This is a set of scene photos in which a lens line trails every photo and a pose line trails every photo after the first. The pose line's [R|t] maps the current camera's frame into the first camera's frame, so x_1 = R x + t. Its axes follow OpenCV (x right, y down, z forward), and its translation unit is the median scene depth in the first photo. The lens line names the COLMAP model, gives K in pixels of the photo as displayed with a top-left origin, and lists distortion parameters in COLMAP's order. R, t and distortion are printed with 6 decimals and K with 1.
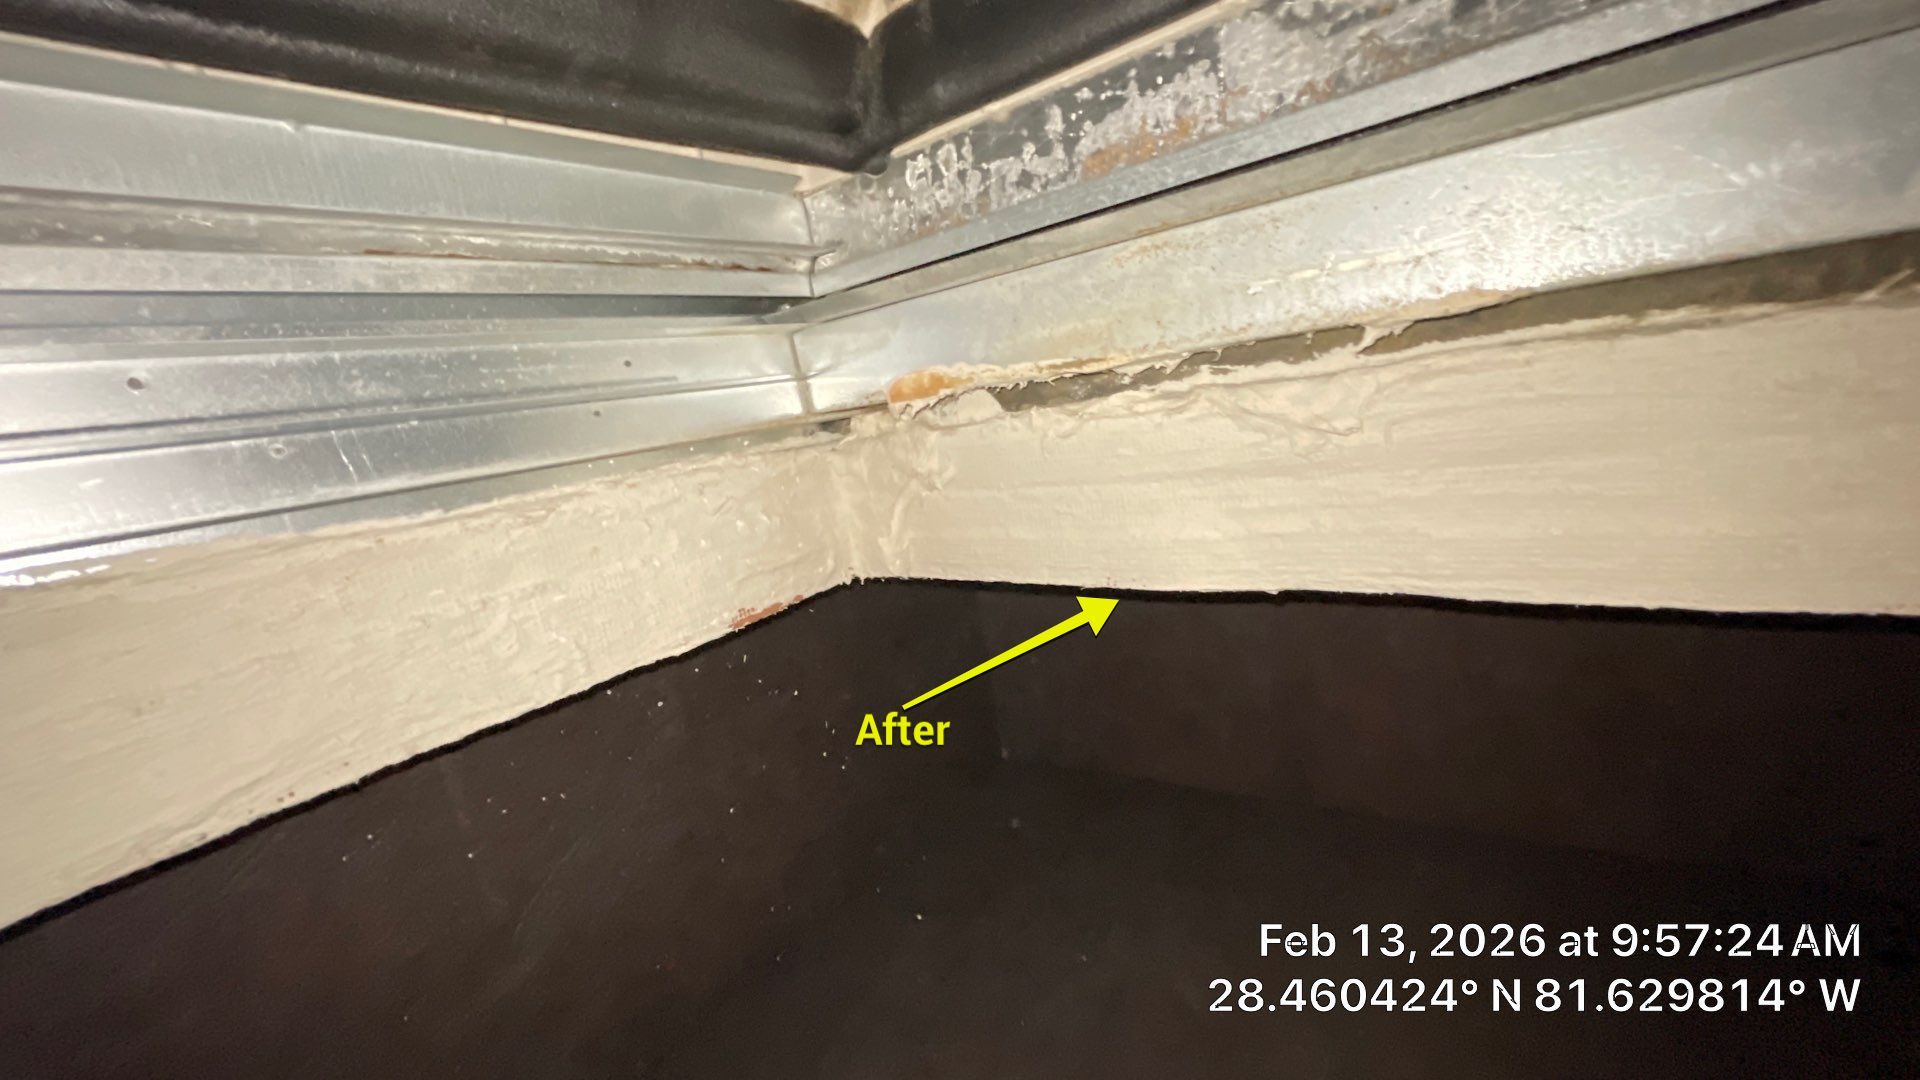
lens RADIAL K [[768.8, 0, 959.2], [0, 768.8, 542.1], [0, 0, 1]] dist [-0.002448, -0.000326]
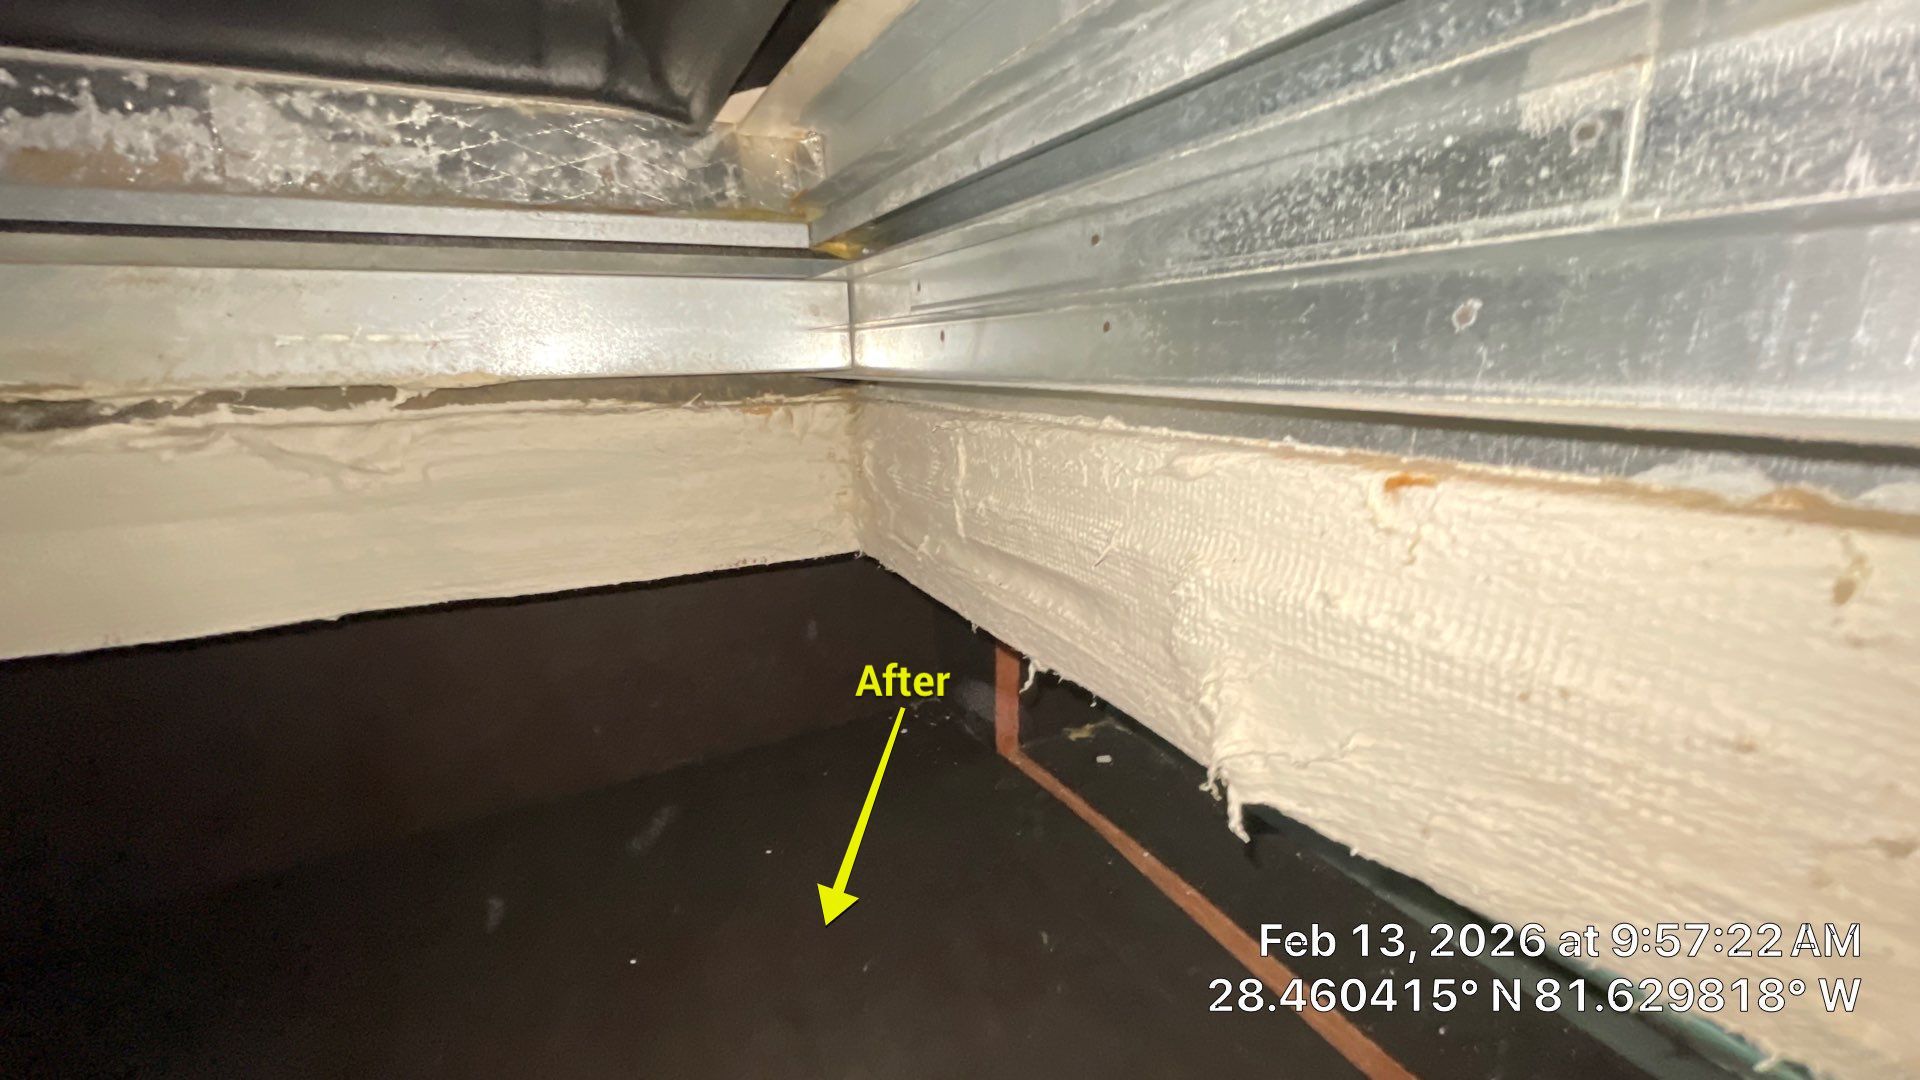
lens RADIAL K [[768.8, 0, 960.2], [0, 768.8, 542.4], [0, 0, 1]] dist [-0.002448, -0.000326]
pose [[0.443175, -0.065729, 0.894022, -0.183350], [0.117655, 0.992946, 0.014680, 0.053584], [-0.888681, 0.098680, 0.447782, -0.322488]]
